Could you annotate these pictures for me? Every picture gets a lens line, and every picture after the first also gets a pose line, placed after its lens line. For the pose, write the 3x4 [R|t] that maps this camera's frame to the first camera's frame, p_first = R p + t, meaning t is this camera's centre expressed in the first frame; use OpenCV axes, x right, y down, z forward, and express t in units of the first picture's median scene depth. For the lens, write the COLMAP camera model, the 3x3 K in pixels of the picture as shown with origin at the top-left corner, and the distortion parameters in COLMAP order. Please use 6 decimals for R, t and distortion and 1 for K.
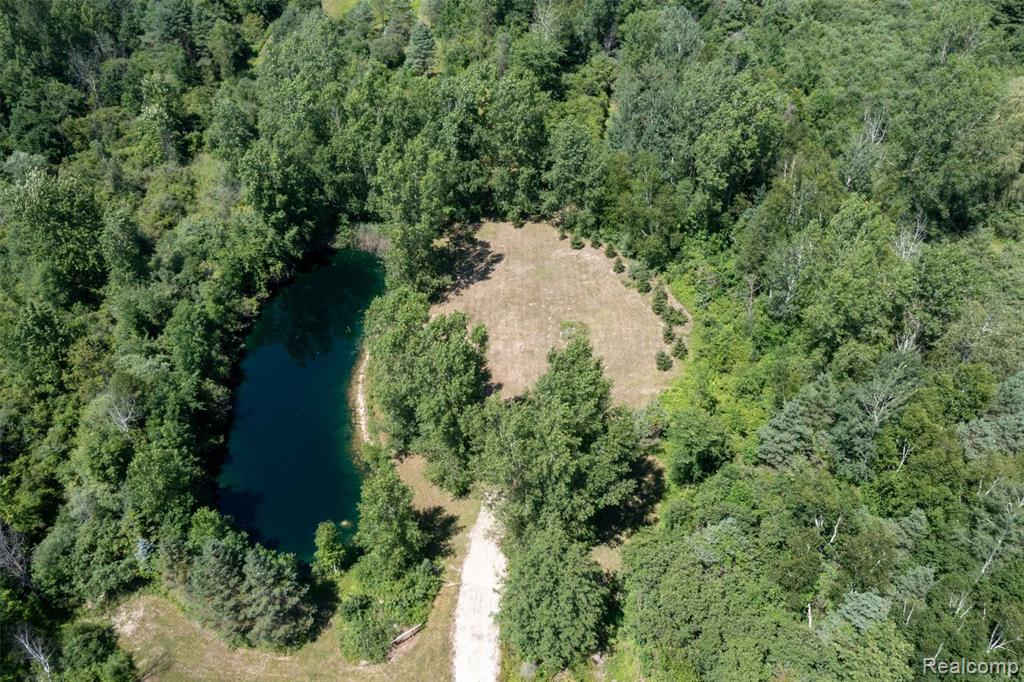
lens RADIAL K [[811.2, 0, 512.6], [0, 811.2, 338.5], [0, 0, 1]] dist [-0.003940, 0.008168]
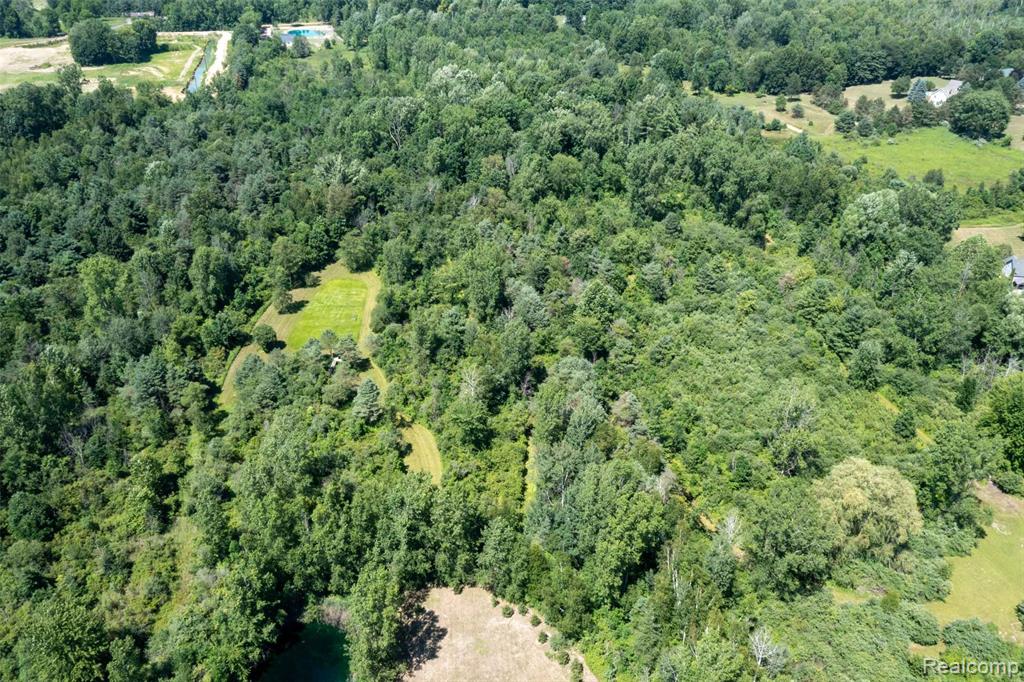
lens RADIAL K [[811.2, 0, 513.0], [0, 811.2, 342.1], [0, 0, 1]] dist [-0.003940, 0.008168]
pose [[0.995320, -0.040641, 0.087668, -0.002452], [0.056299, 0.981259, -0.184283, -0.281290], [-0.078535, 0.188357, 0.978956, -0.256895]]
